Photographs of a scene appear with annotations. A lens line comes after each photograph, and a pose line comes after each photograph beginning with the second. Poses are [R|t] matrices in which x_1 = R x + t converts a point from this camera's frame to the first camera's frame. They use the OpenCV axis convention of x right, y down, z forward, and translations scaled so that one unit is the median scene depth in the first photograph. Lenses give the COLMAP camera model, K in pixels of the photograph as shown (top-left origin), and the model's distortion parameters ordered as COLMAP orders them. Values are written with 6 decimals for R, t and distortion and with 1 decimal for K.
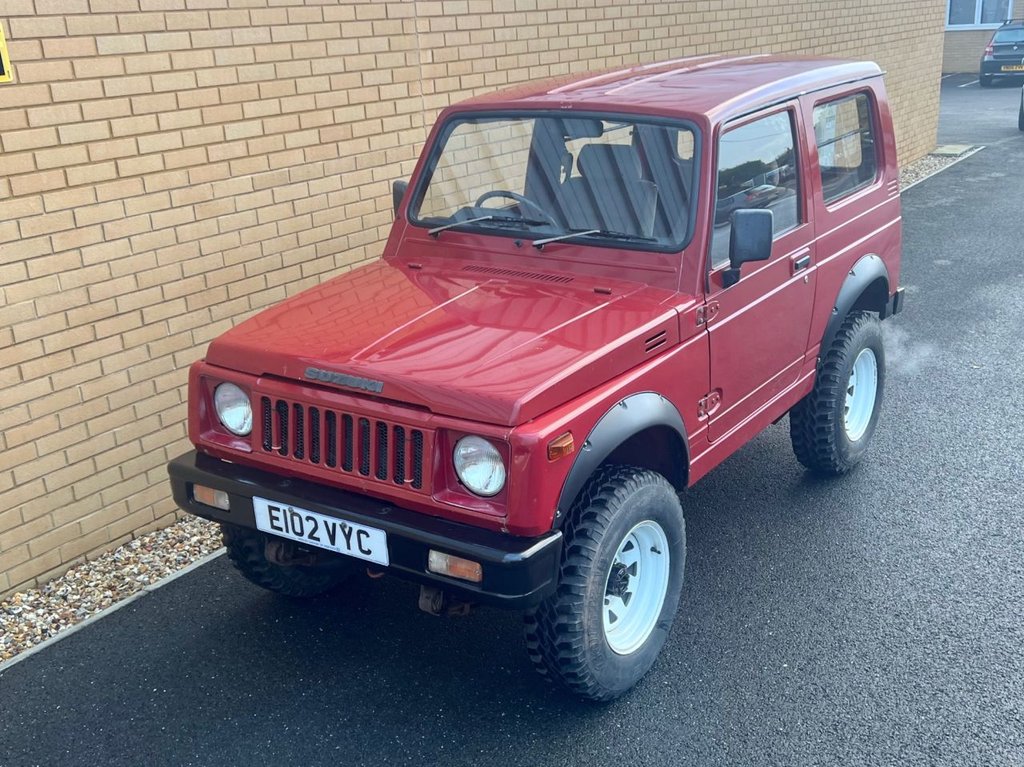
lens RADIAL K [[1054.2, 0, 539.3], [0, 1054.2, 372.3], [0, 0, 1]] dist [0.041752, -0.019430]
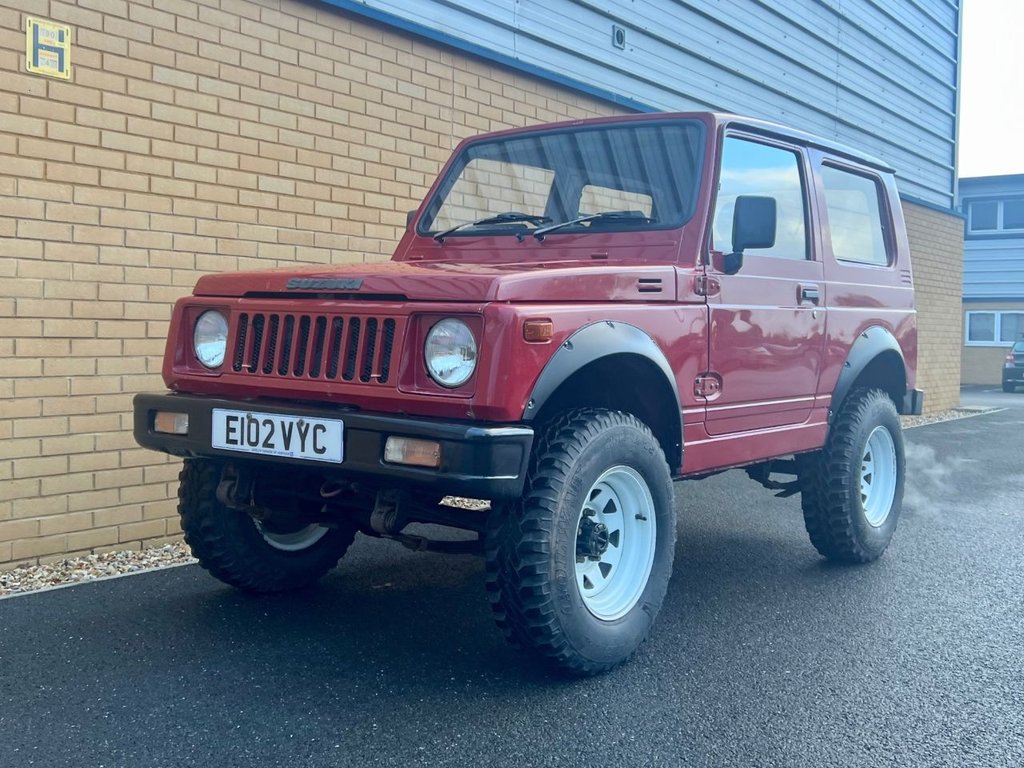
lens RADIAL K [[1023.7, 0, 511.2], [0, 1023.7, 333.6], [0, 0, 1]] dist [0.076306, -0.118313]
pose [[0.995491, 0.066609, -0.067541, 0.049236], [-0.084146, 0.948770, -0.304558, 0.298702], [0.043794, 0.308868, 0.950096, 0.115445]]
